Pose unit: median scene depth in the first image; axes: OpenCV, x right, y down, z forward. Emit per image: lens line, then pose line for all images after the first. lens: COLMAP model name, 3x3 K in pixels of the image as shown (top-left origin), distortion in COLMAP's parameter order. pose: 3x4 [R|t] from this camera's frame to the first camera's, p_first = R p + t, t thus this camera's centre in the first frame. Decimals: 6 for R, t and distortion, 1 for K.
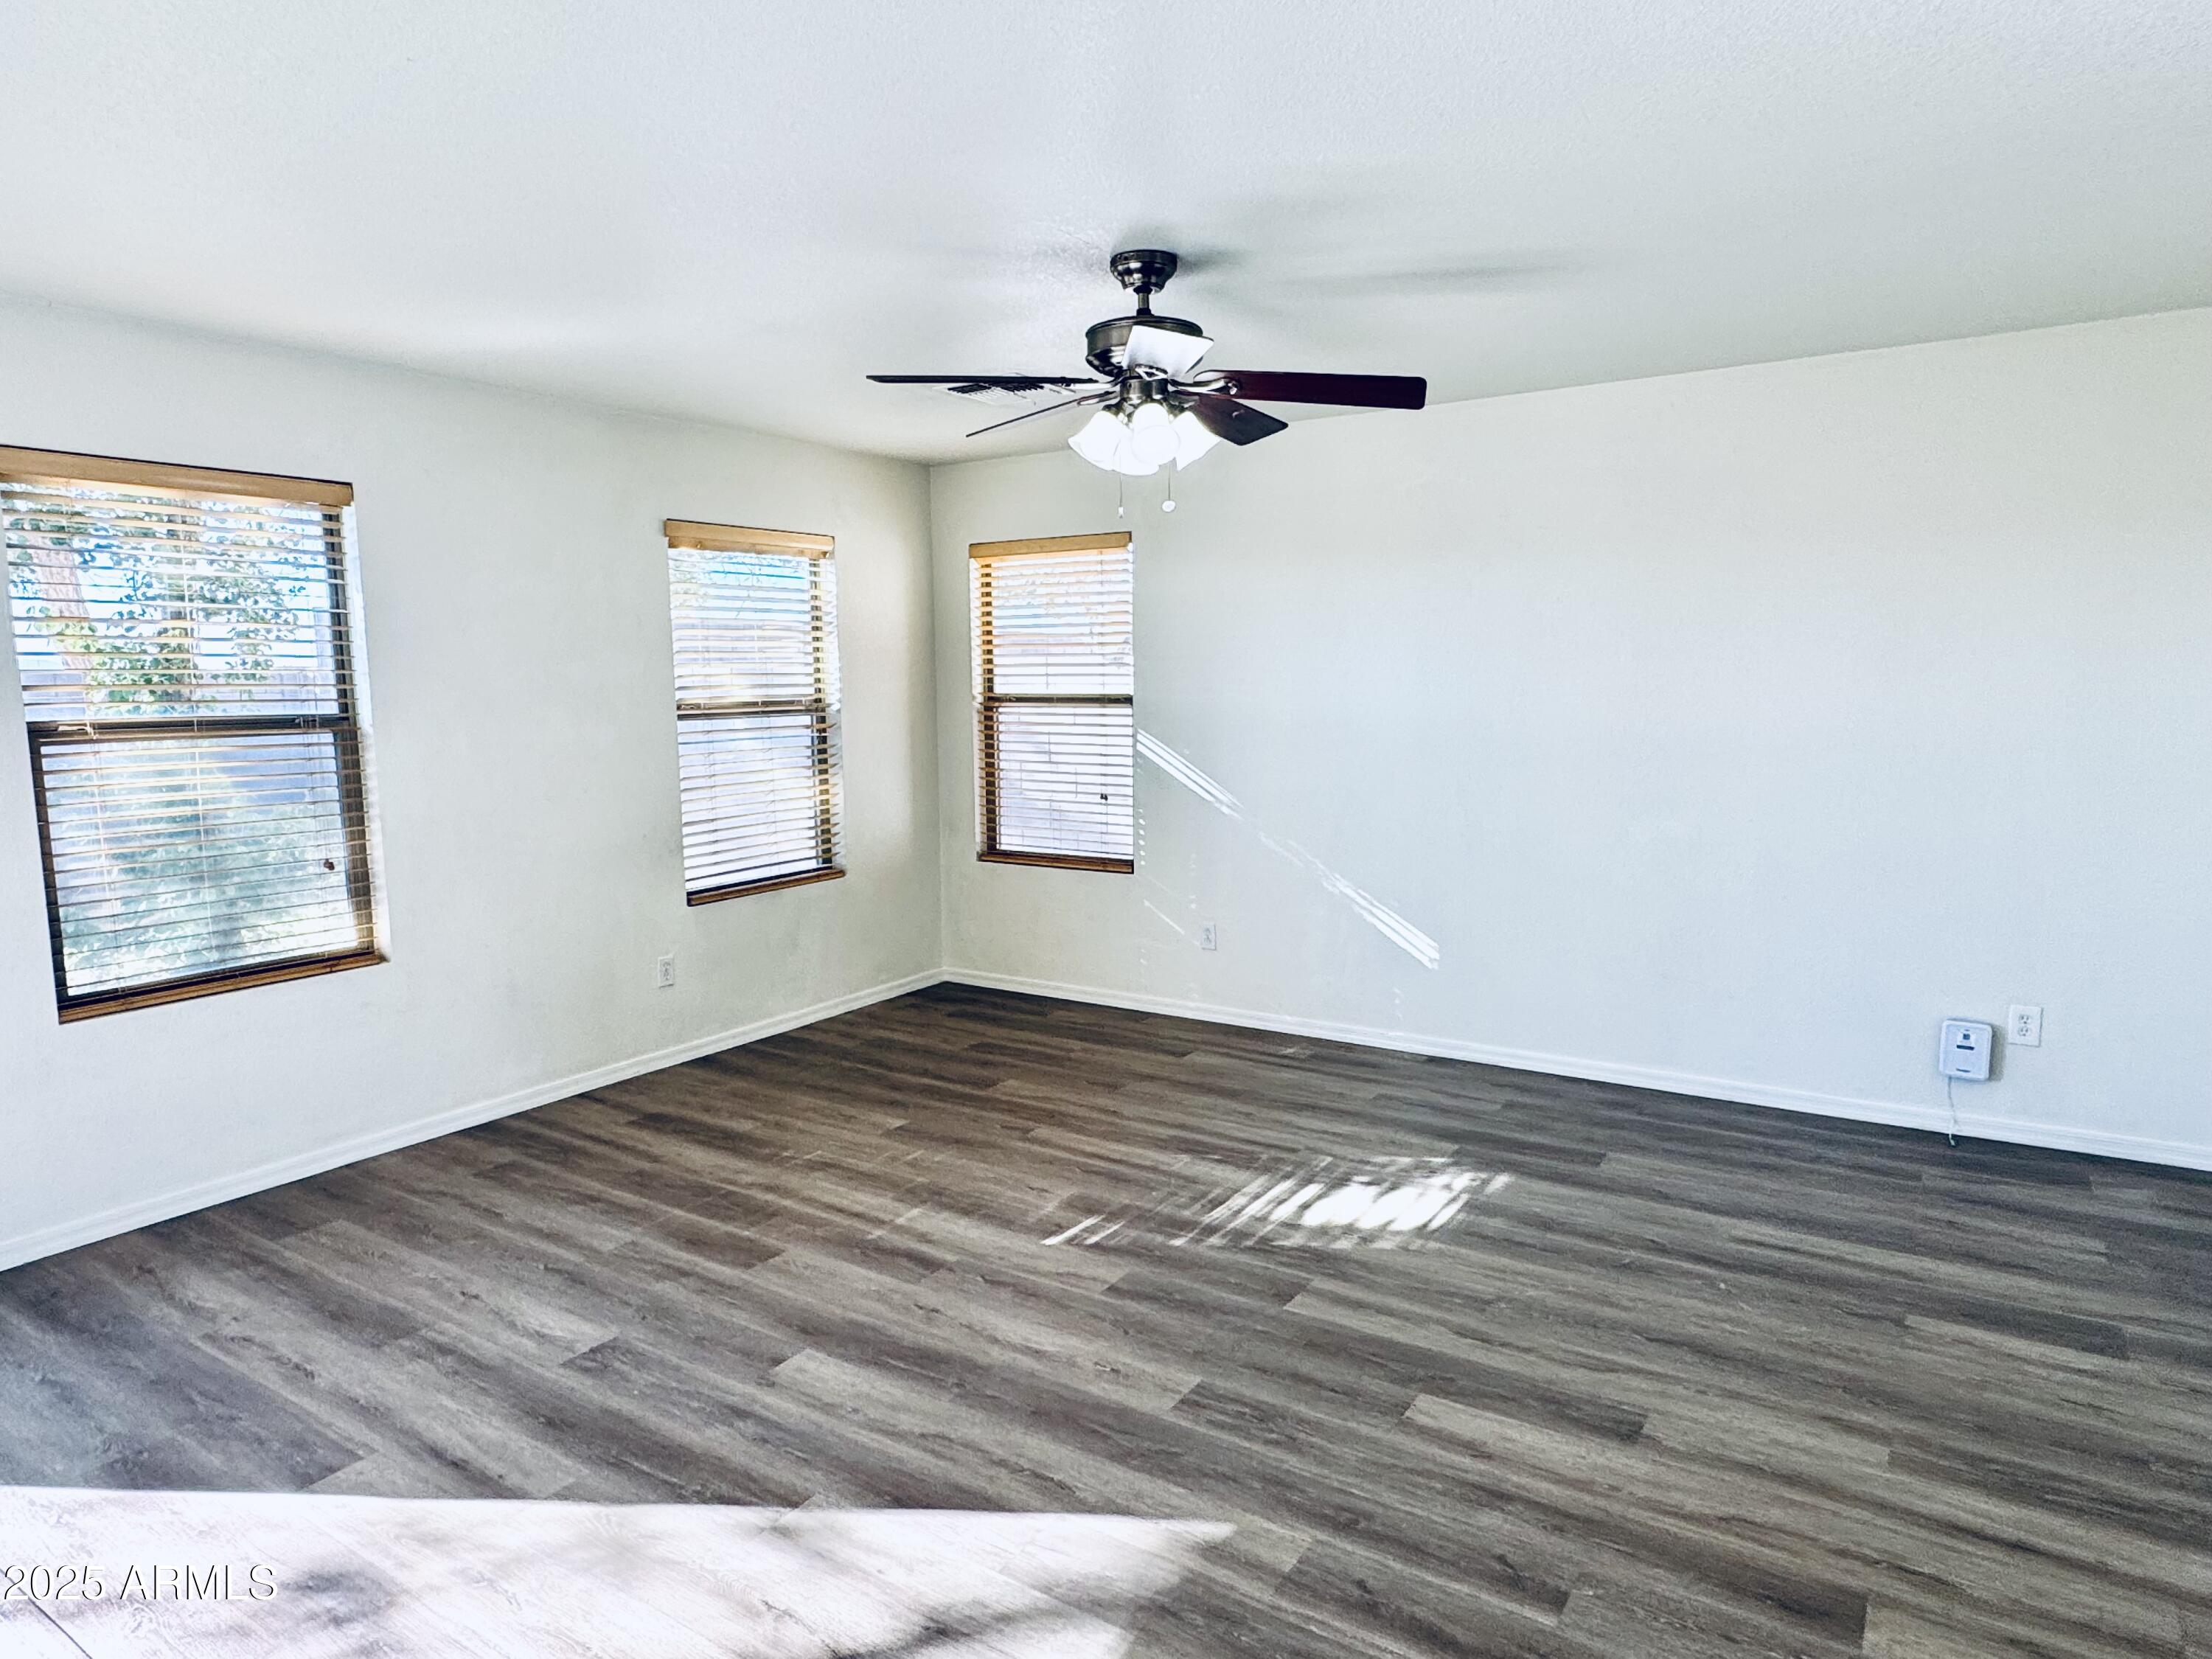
lens RADIAL K [[1311.3, 0, 1109.5], [0, 1311.3, 842.0], [0, 0, 1]] dist [-0.002703, 0.000385]
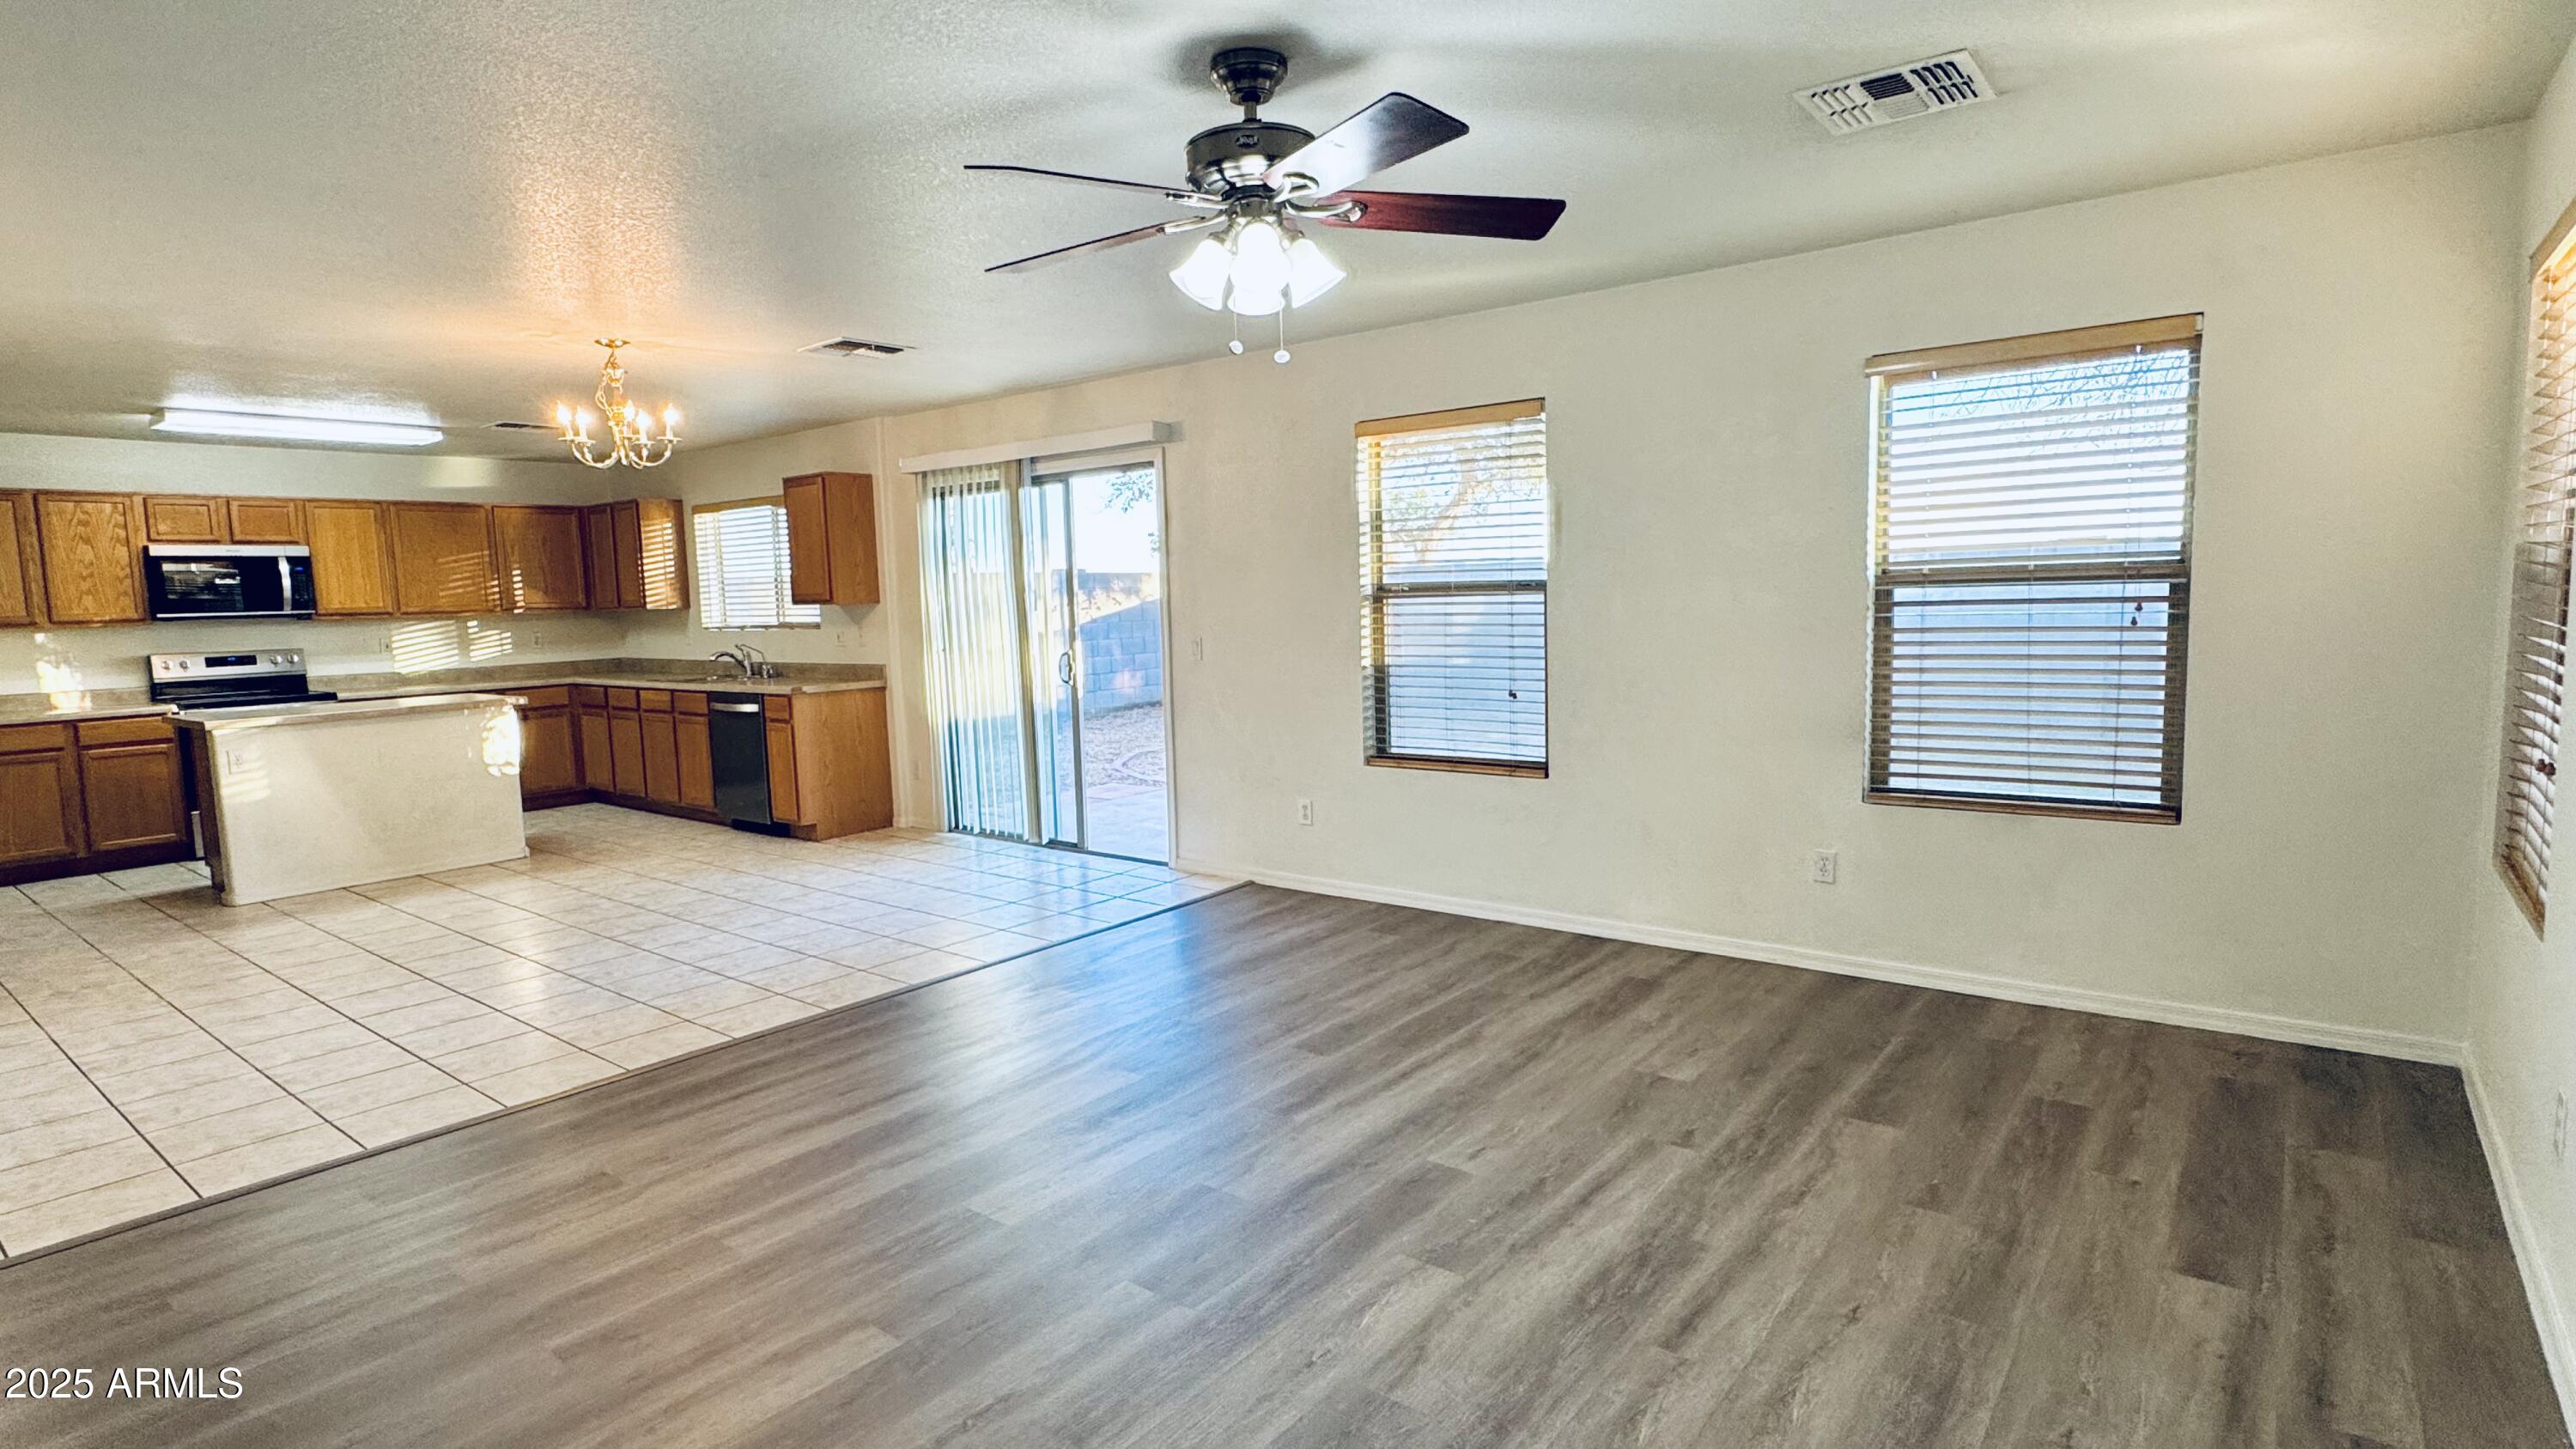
lens RADIAL K [[1276.2, 0, 1269.8], [0, 1276.2, 725.6], [0, 0, 1]] dist [-0.001331, 0.000122]
pose [[-0.091230, 0.119286, -0.988660, 0.705374], [-0.094737, 0.987257, 0.127859, -0.092951], [0.991313, 0.105327, -0.078767, 0.871278]]
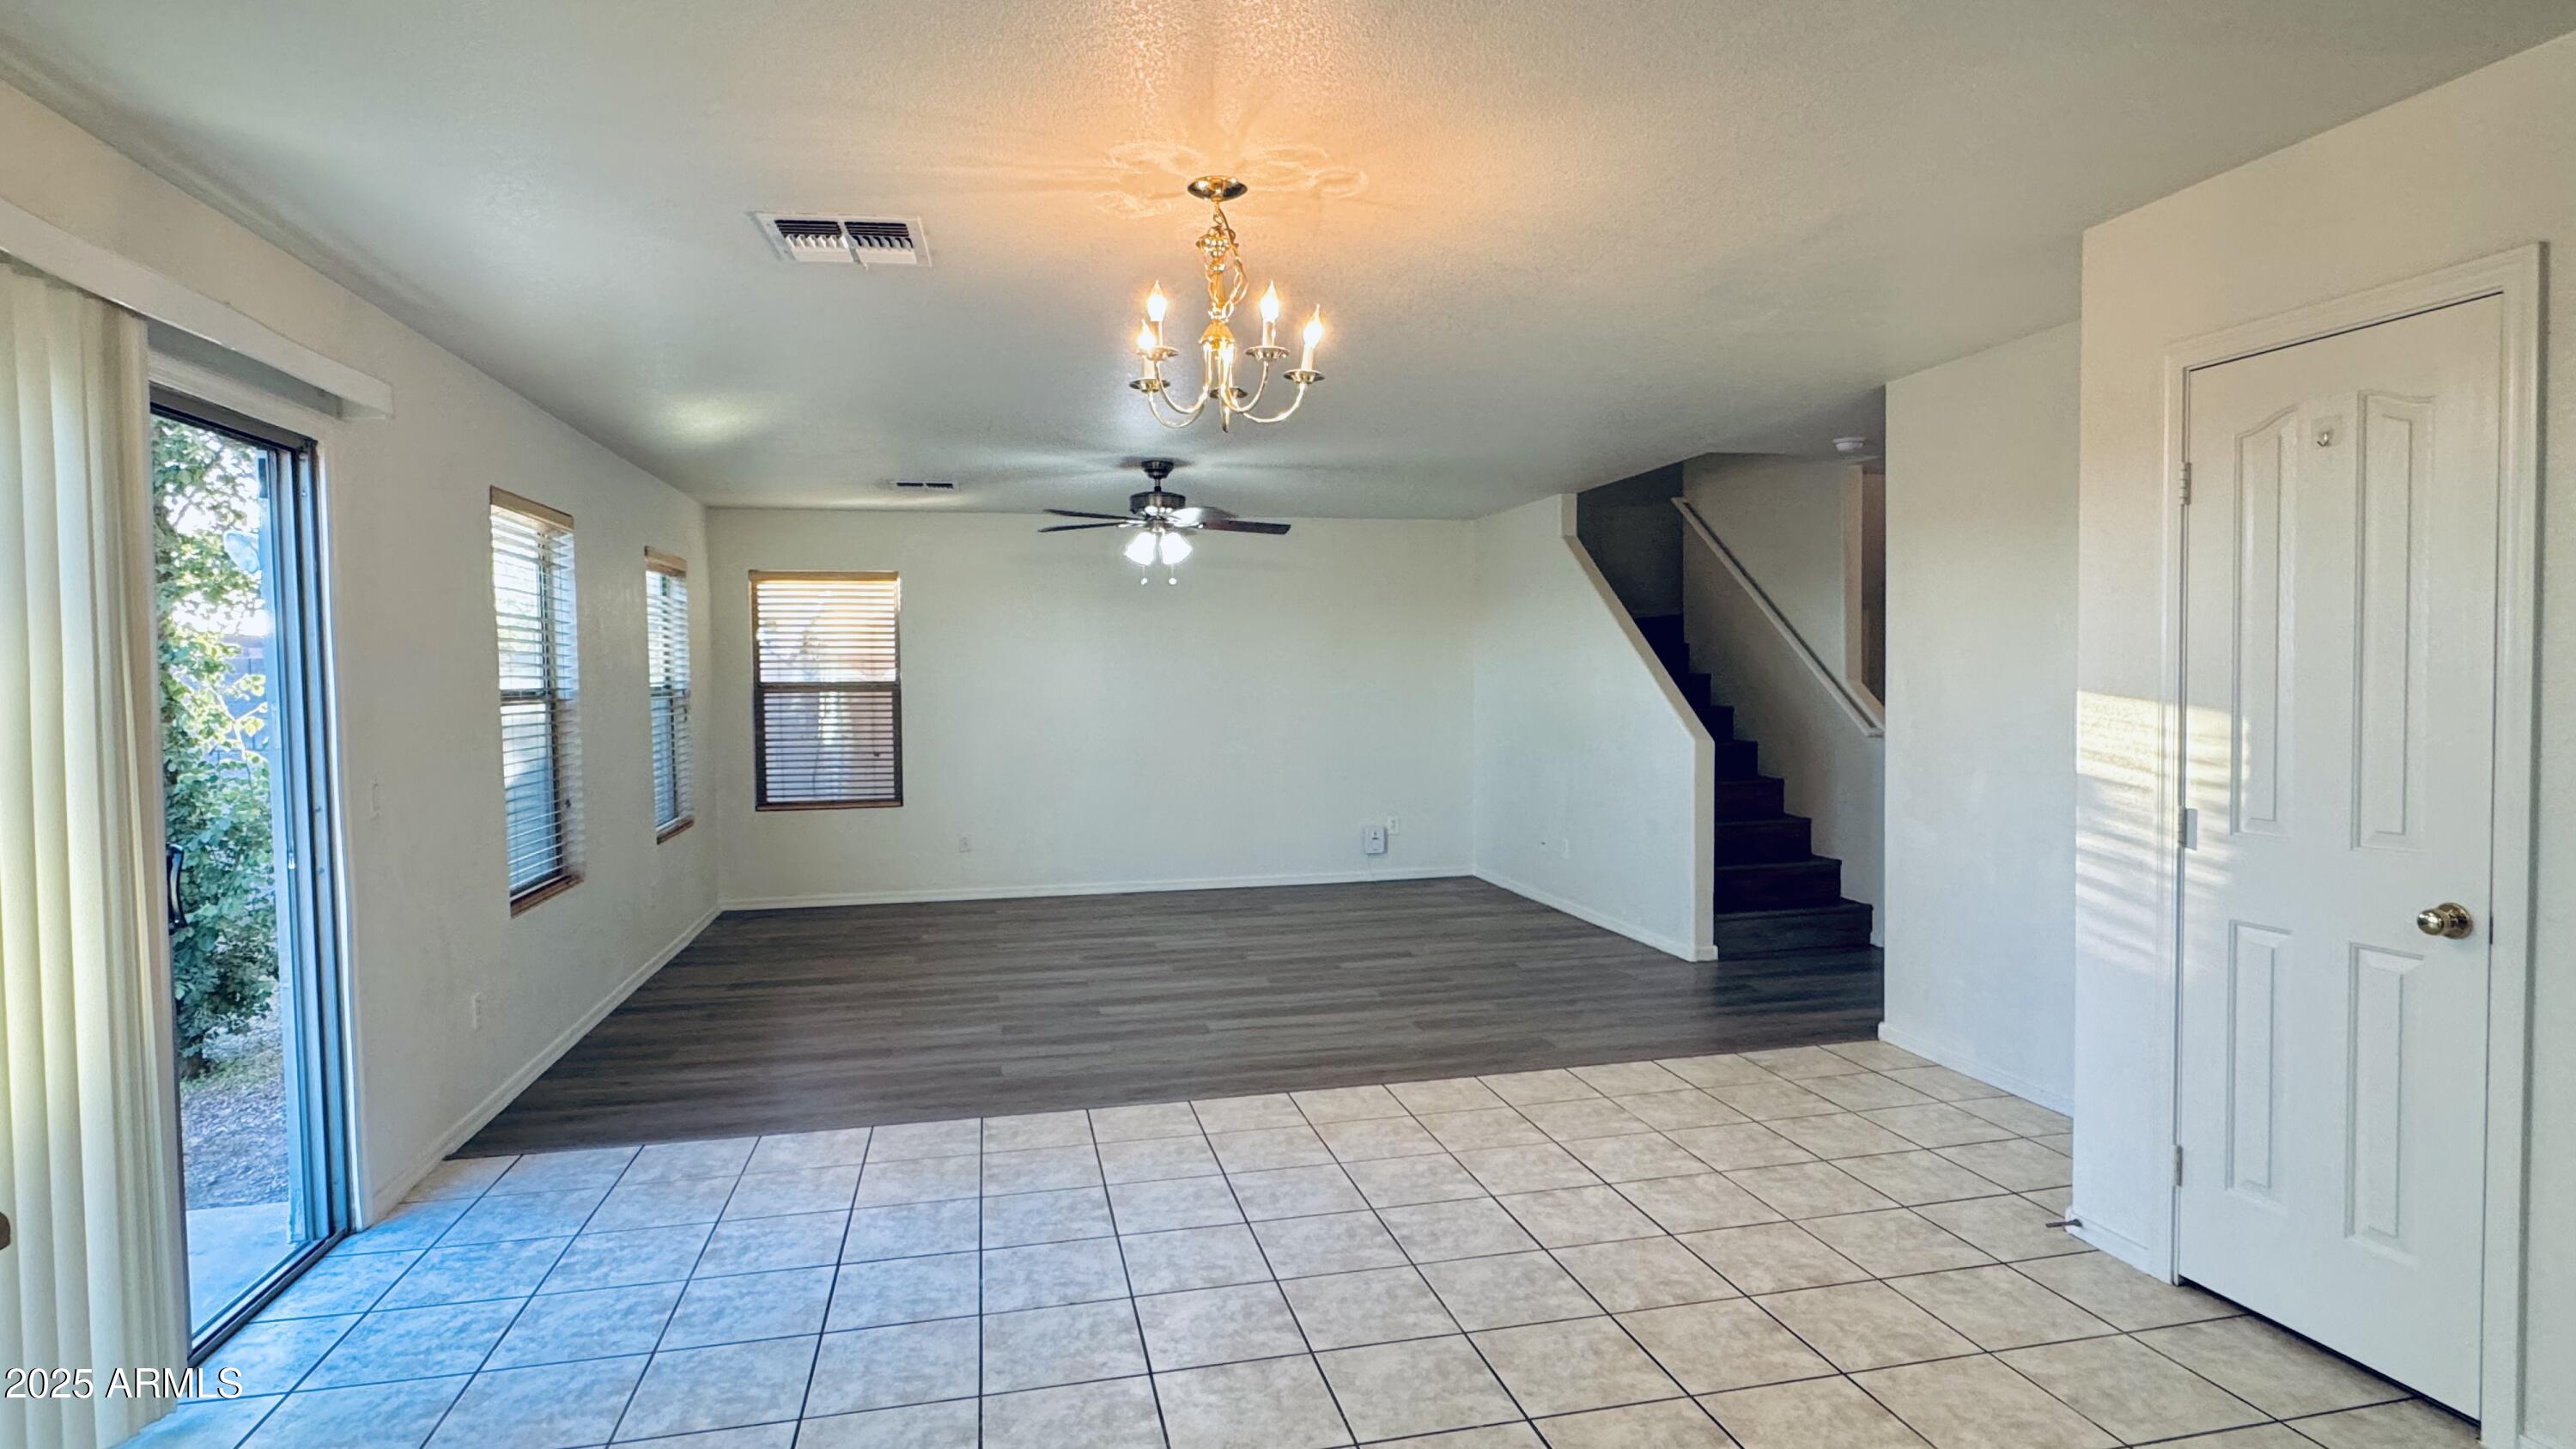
lens RADIAL K [[1276.2, 0, 1269.8], [0, 1276.2, 725.6], [0, 0, 1]] dist [-0.001331, 0.000122]
pose [[0.698947, -0.023293, 0.714794, -1.021297], [0.091800, 0.994123, -0.057370, 0.078520], [-0.709257, 0.105716, 0.696978, -0.388141]]
